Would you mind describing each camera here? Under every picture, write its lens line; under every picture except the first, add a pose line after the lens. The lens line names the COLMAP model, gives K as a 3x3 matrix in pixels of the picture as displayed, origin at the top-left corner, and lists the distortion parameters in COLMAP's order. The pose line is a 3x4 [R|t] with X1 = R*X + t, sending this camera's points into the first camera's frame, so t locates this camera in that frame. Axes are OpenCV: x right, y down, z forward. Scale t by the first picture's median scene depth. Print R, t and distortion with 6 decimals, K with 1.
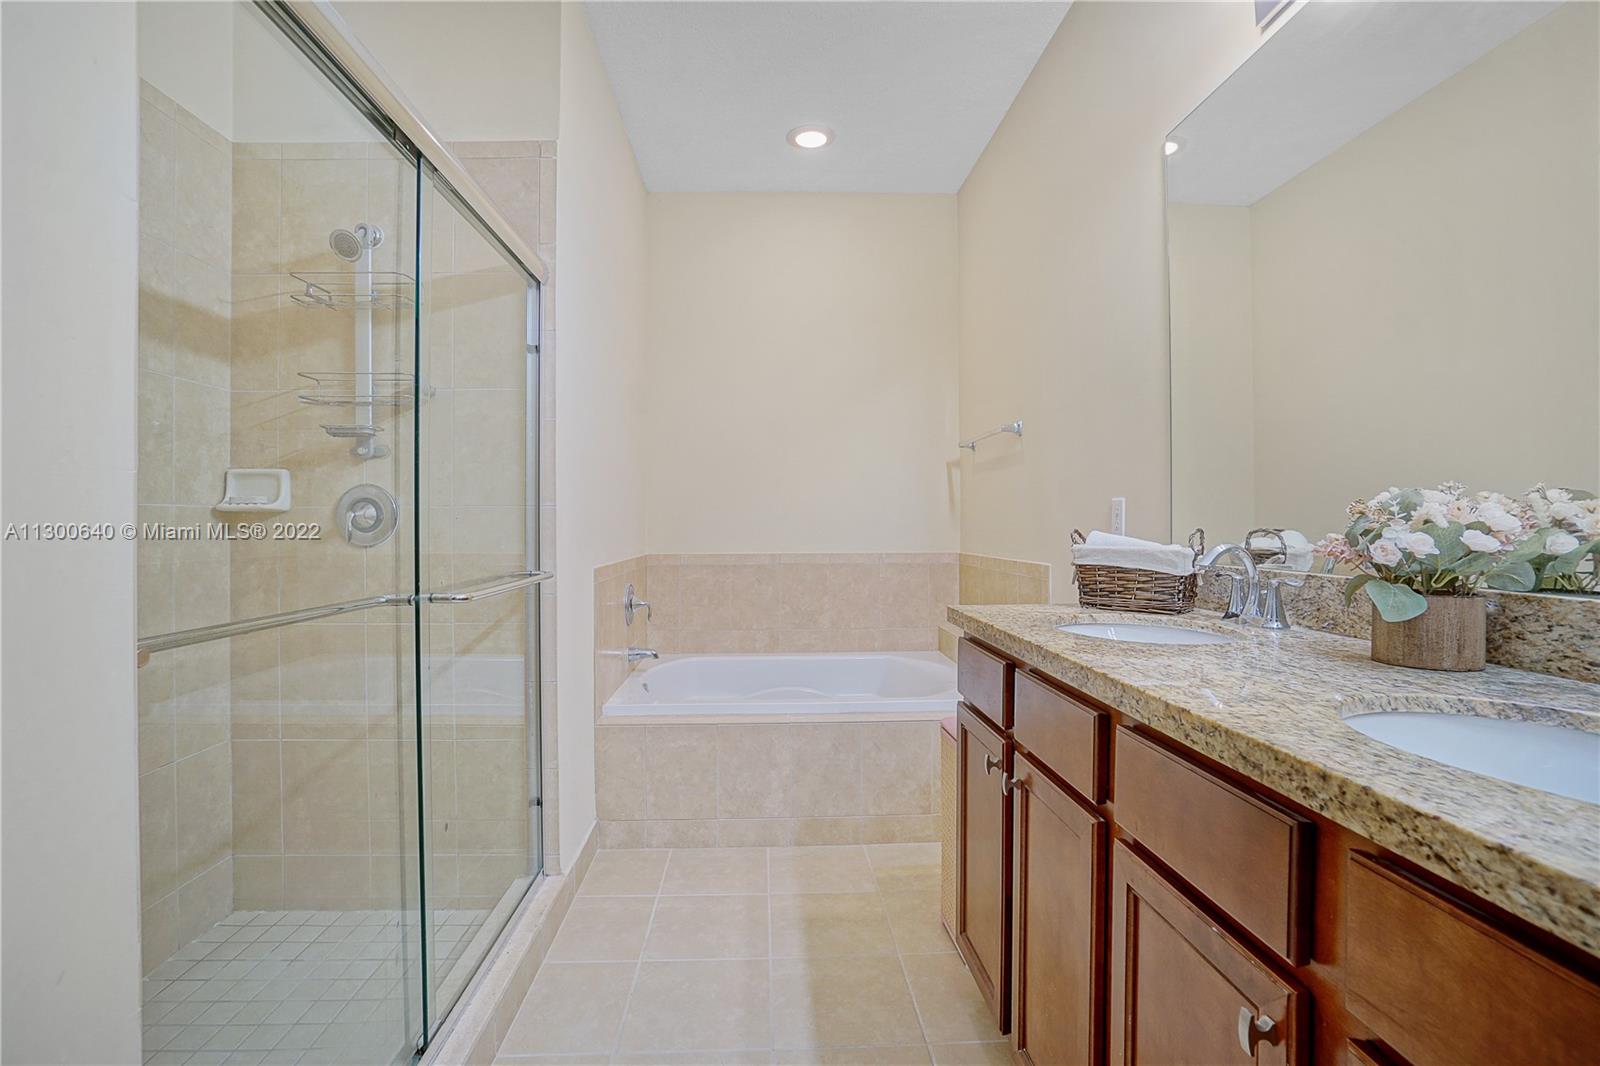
lens RADIAL K [[741.1, 0, 797.2], [0, 741.1, 528.4], [0, 0, 1]] dist [0.000929, -0.000668]
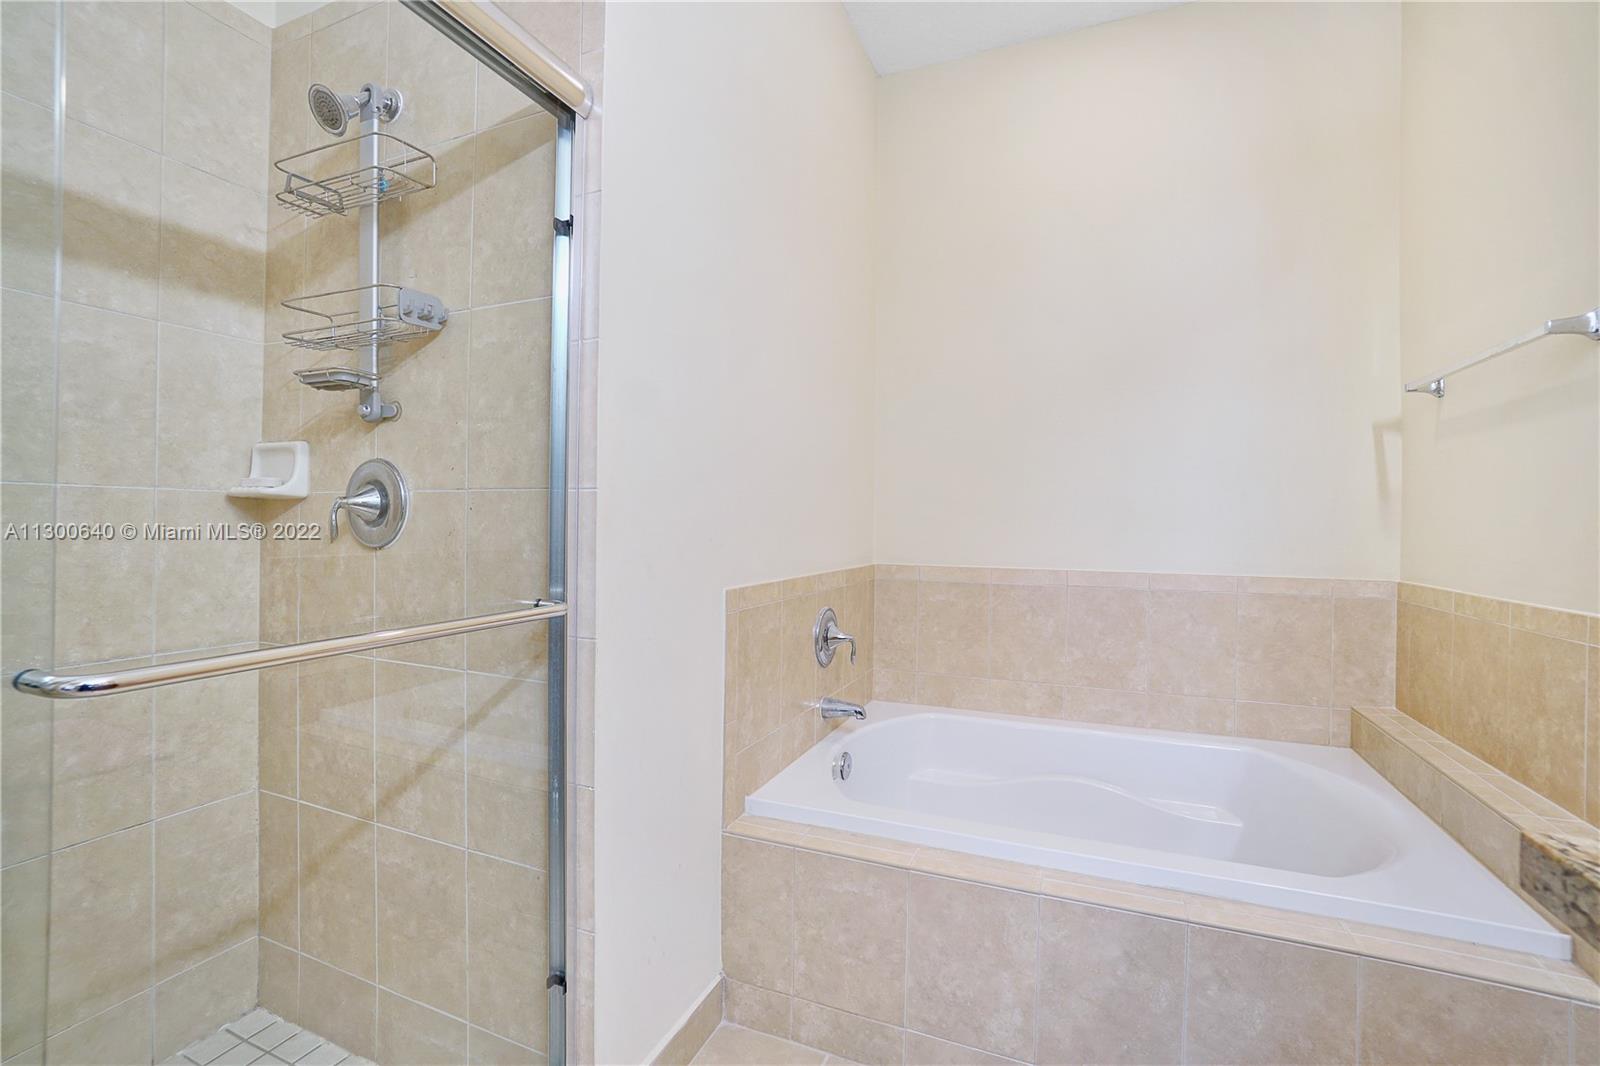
lens RADIAL K [[704.5, 0, 800.2], [0, 704.5, 524.7], [0, 0, 1]] dist [-0.030027, 0.000991]
pose [[0.899681, 0.014145, -0.436318, 0.063352], [-0.016949, 0.999853, -0.002536, -0.002738], [0.436218, 0.009677, 0.899789, 0.576214]]
